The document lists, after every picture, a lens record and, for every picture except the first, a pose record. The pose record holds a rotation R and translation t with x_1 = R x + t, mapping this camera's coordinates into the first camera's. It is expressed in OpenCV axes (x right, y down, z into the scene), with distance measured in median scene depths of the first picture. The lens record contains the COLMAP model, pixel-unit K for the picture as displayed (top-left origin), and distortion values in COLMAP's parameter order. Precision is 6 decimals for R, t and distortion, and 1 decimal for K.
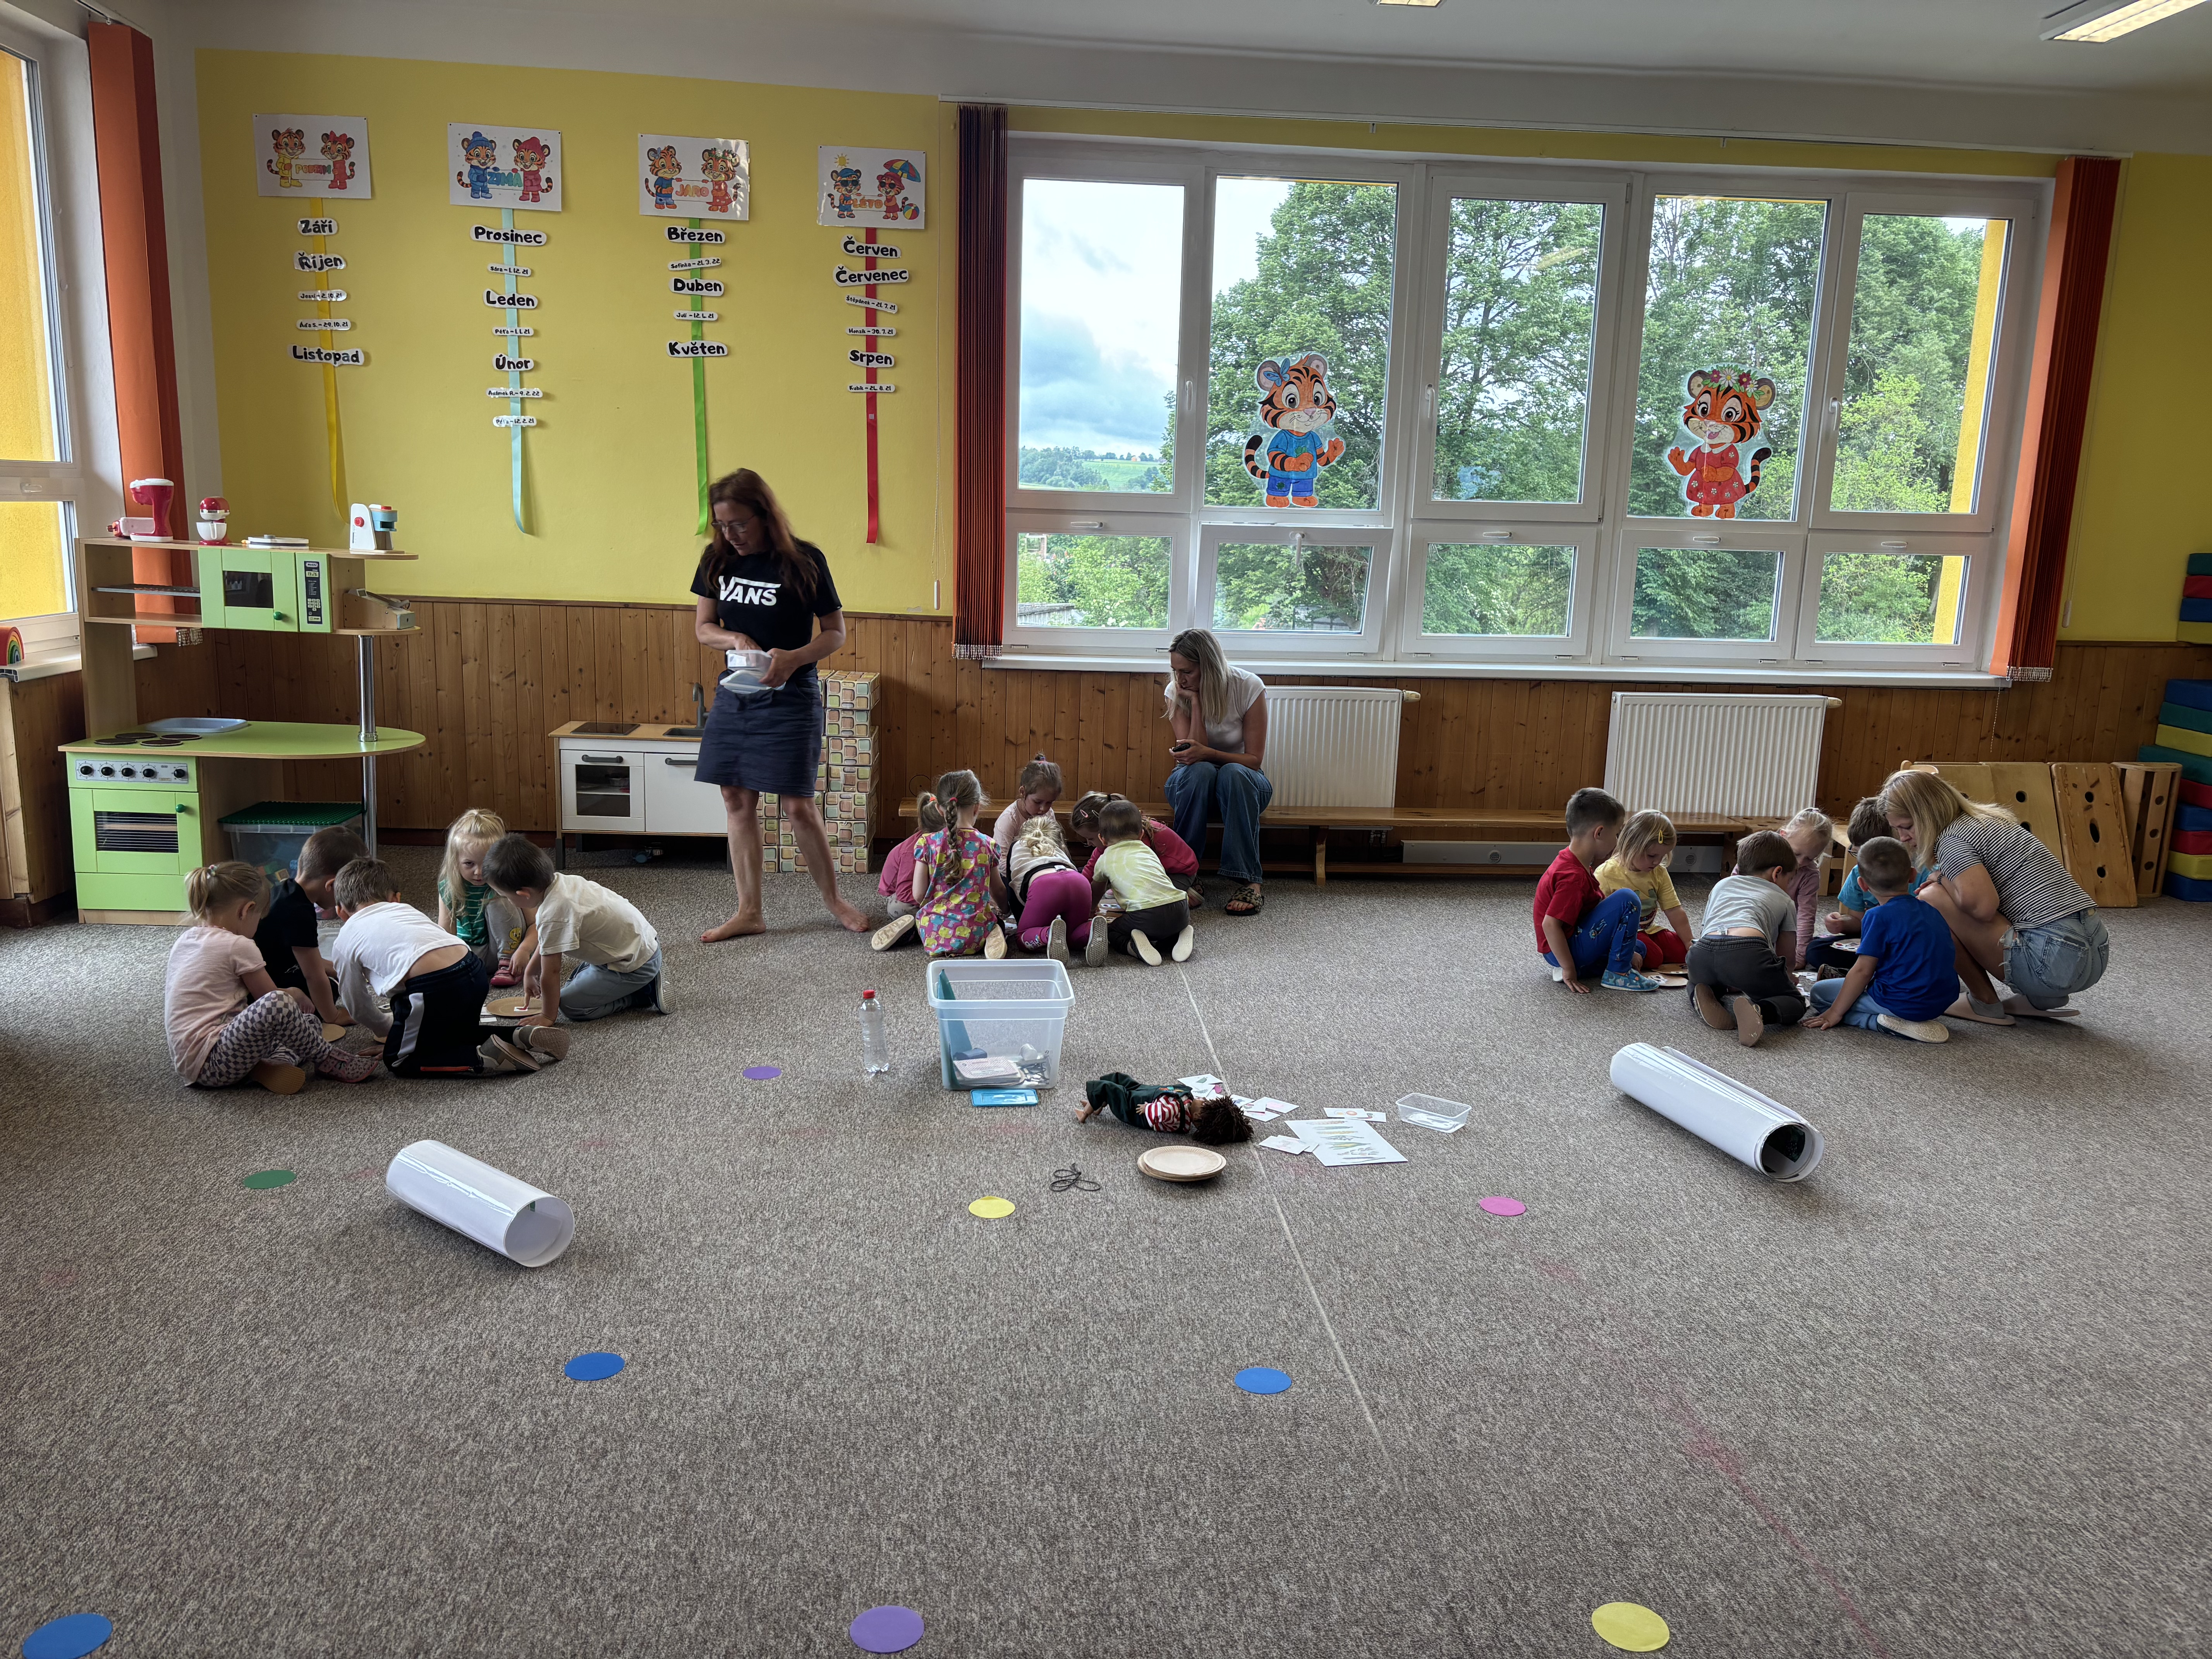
lens RADIAL K [[1643.1, 0, 1113.6], [0, 1643.1, 853.5], [0, 0, 1]] dist [0.051842, -0.061655]
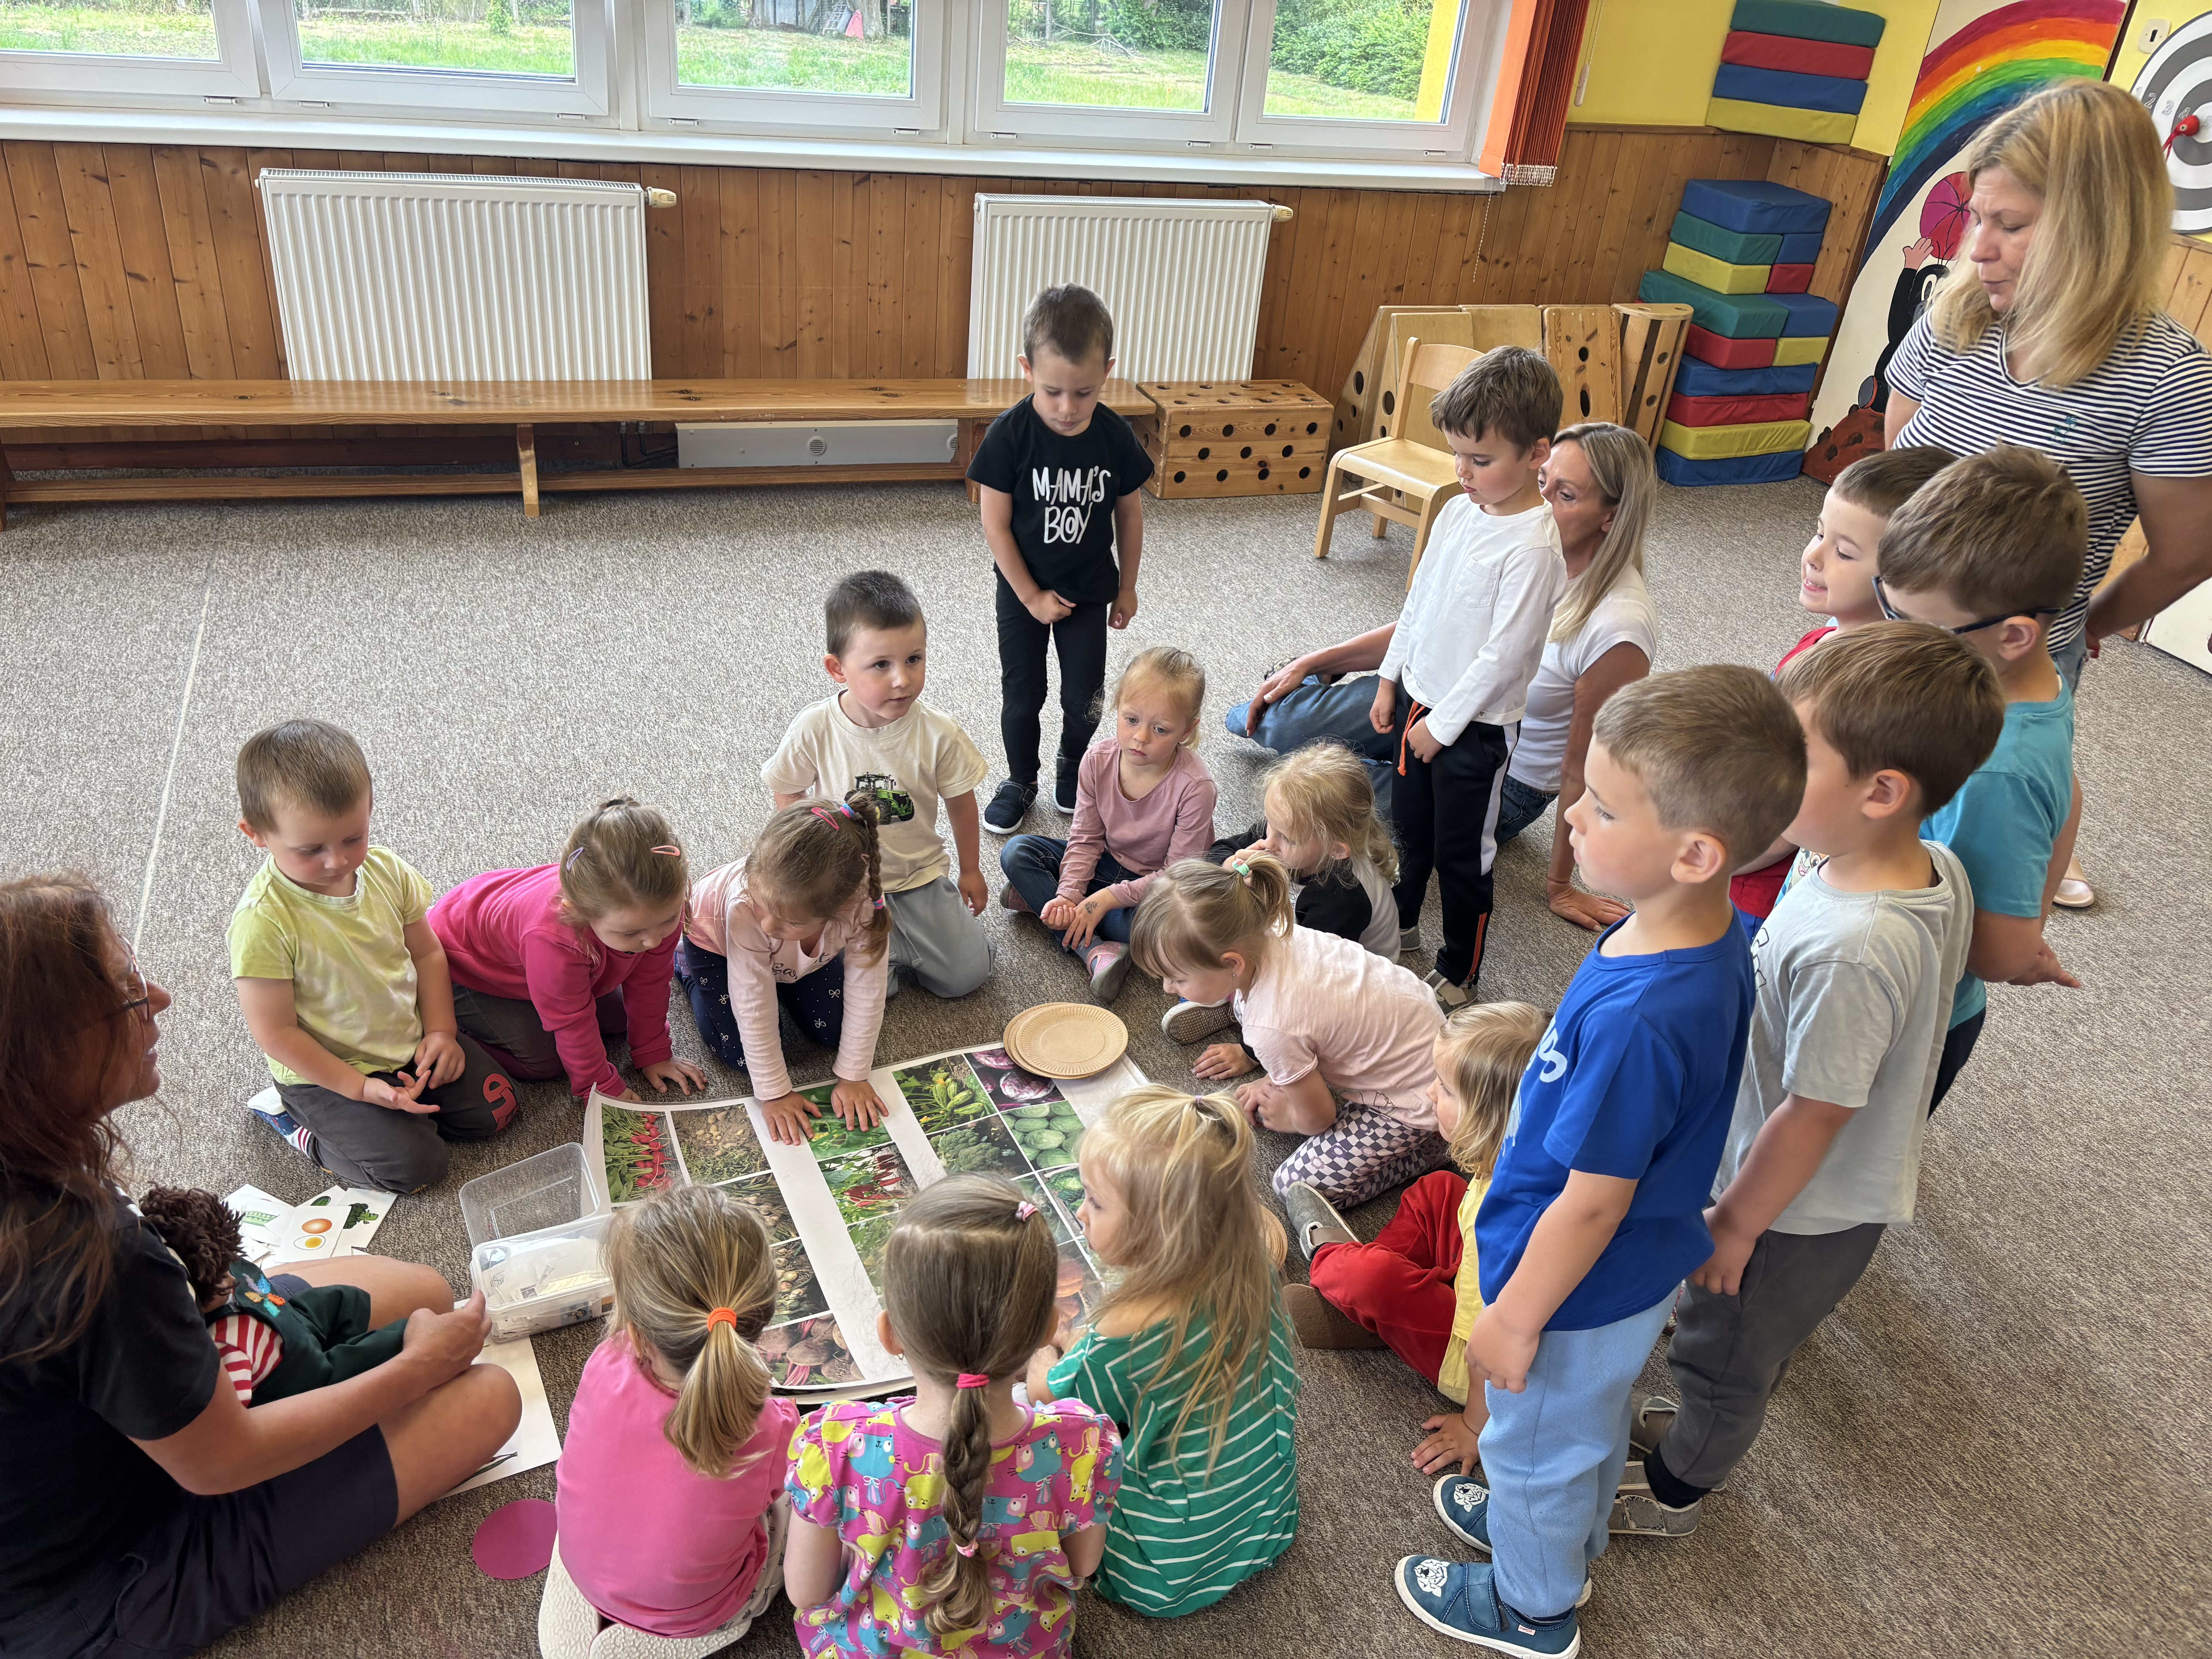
lens RADIAL K [[1643.1, 0, 1111.3], [0, 1643.1, 839.2], [0, 0, 1]] dist [0.051842, -0.061655]
pose [[0.958761, -0.089885, 0.269626, 0.153152], [-0.006445, 0.941553, 0.336803, -0.078734], [-0.284140, -0.324651, 0.902145, 0.301097]]
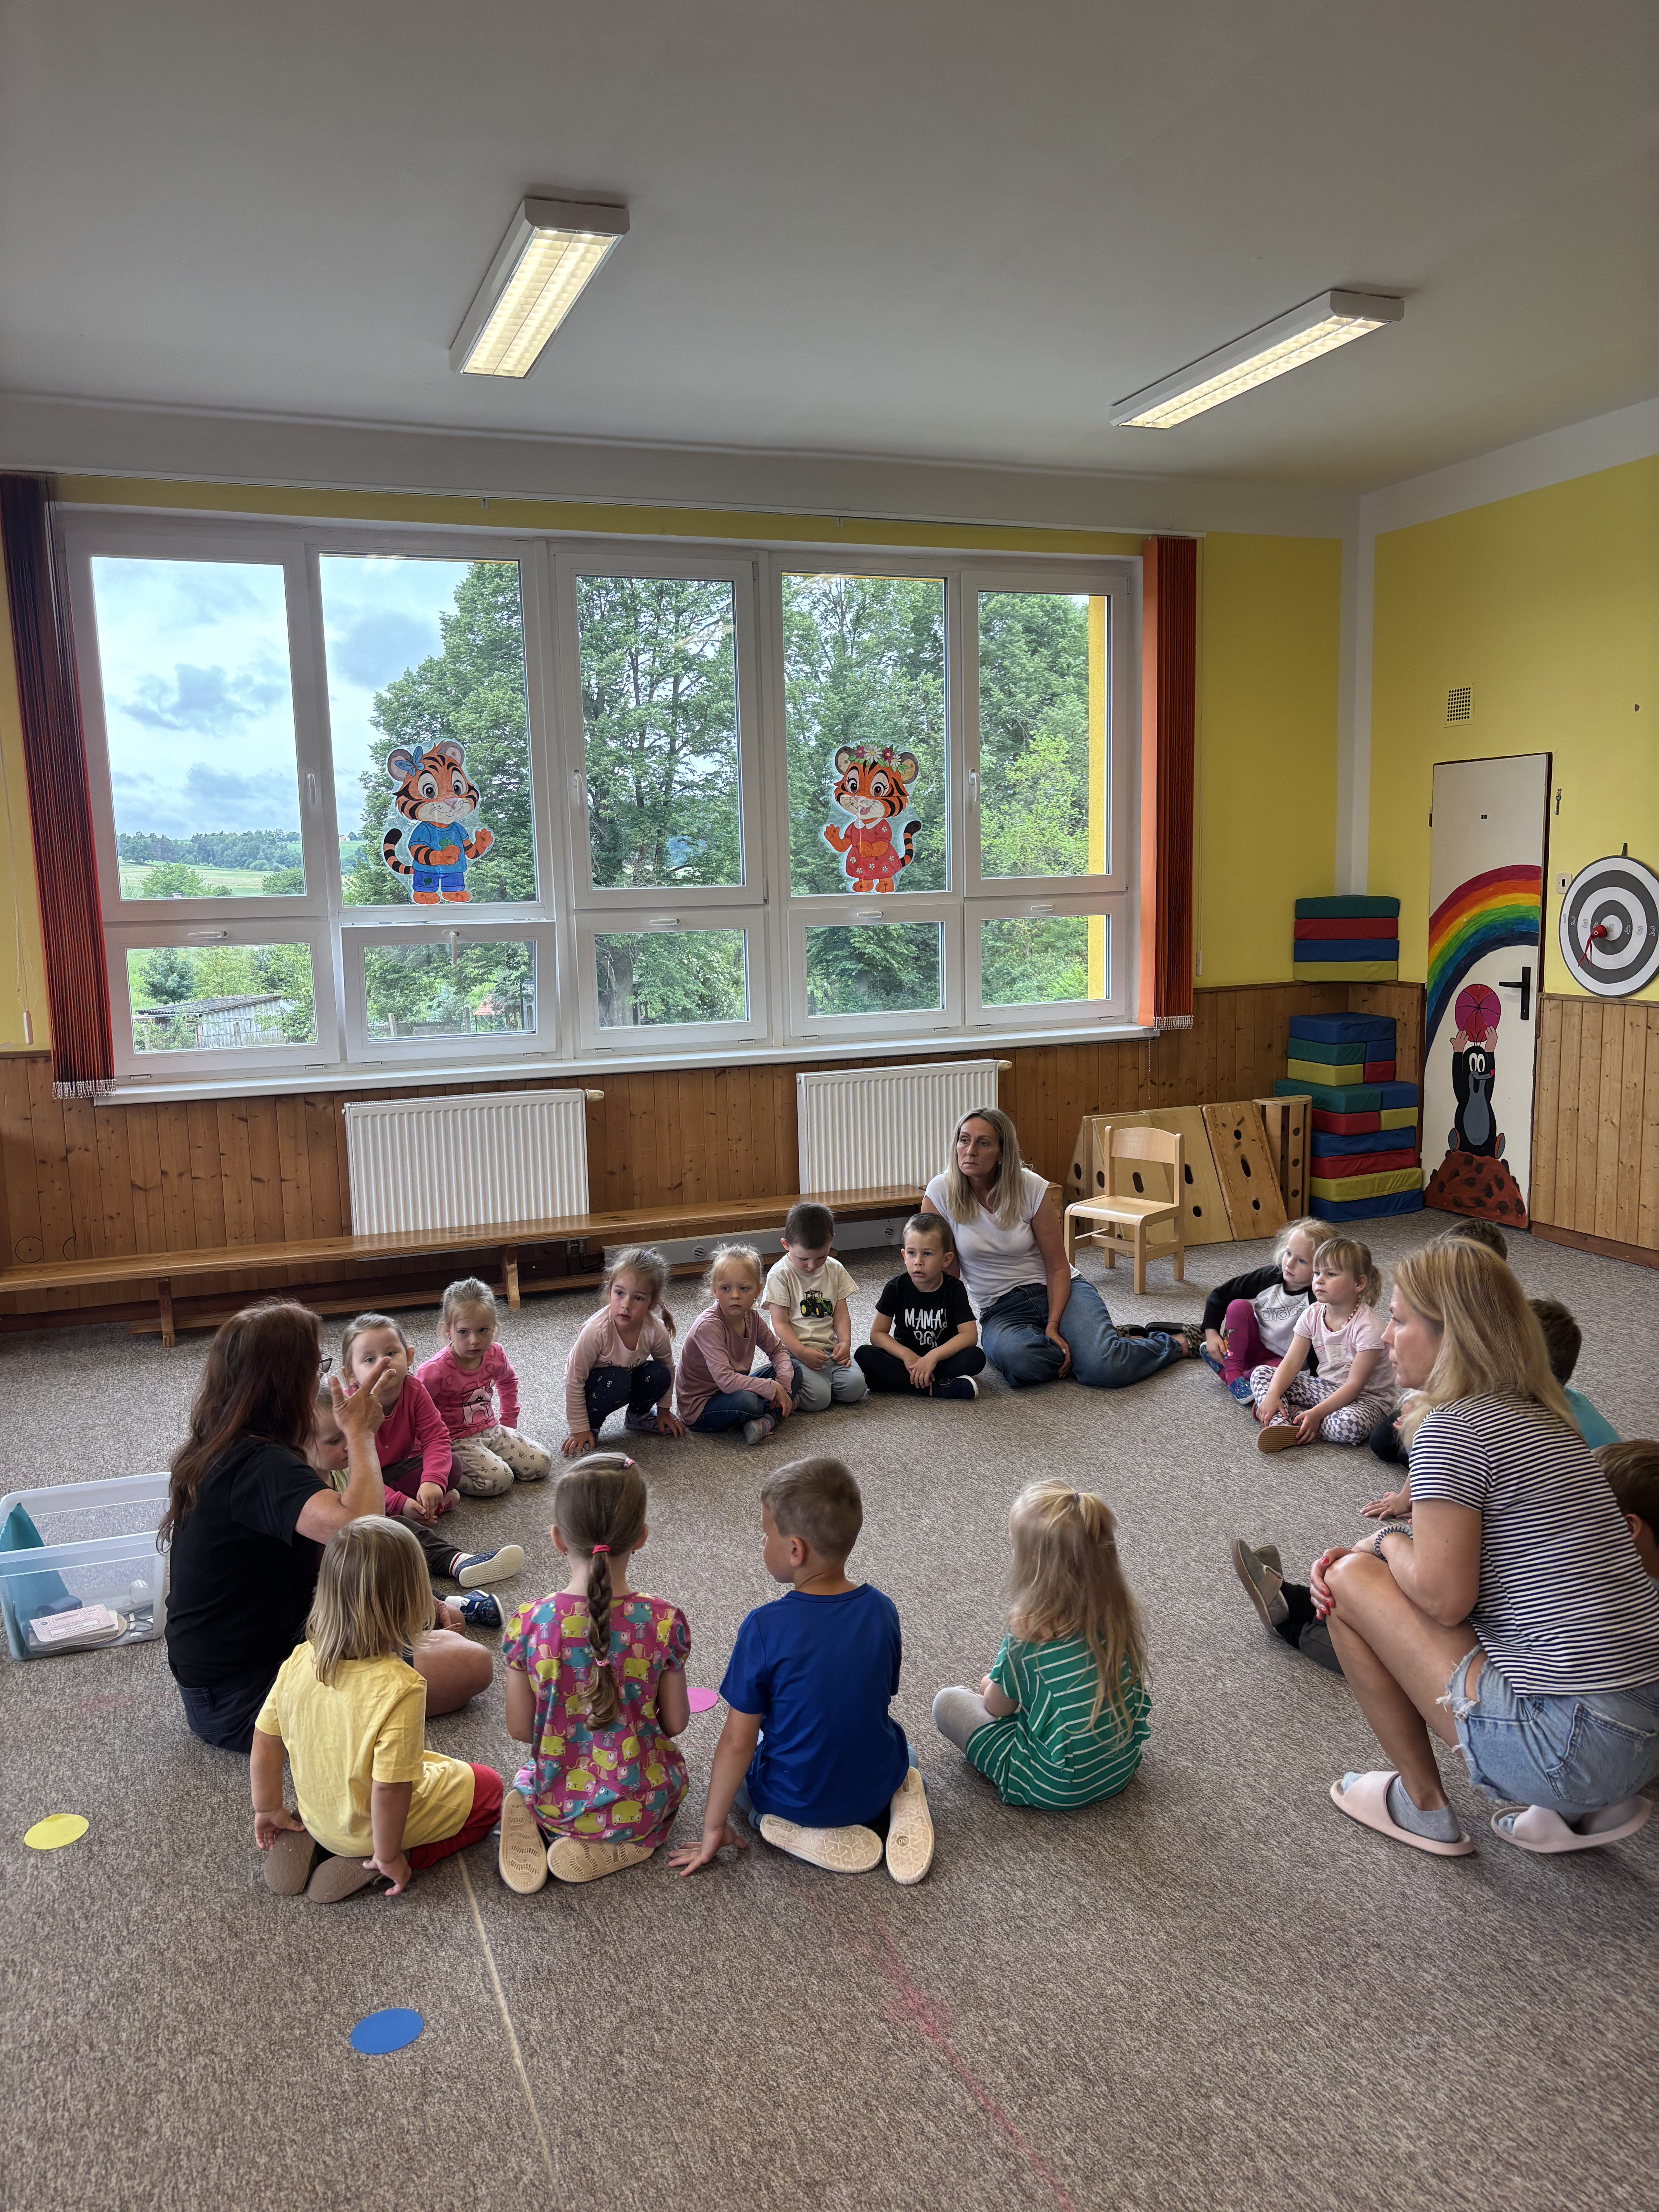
lens RADIAL K [[1643.1, 0, 811.8], [0, 1643.1, 1144.4], [0, 0, 1]] dist [0.051842, -0.061655]
pose [[0.958782, -0.096289, 0.267329, 0.046959], [0.108599, 0.993583, -0.031617, -0.024134], [-0.262569, 0.059345, 0.963087, 0.061697]]
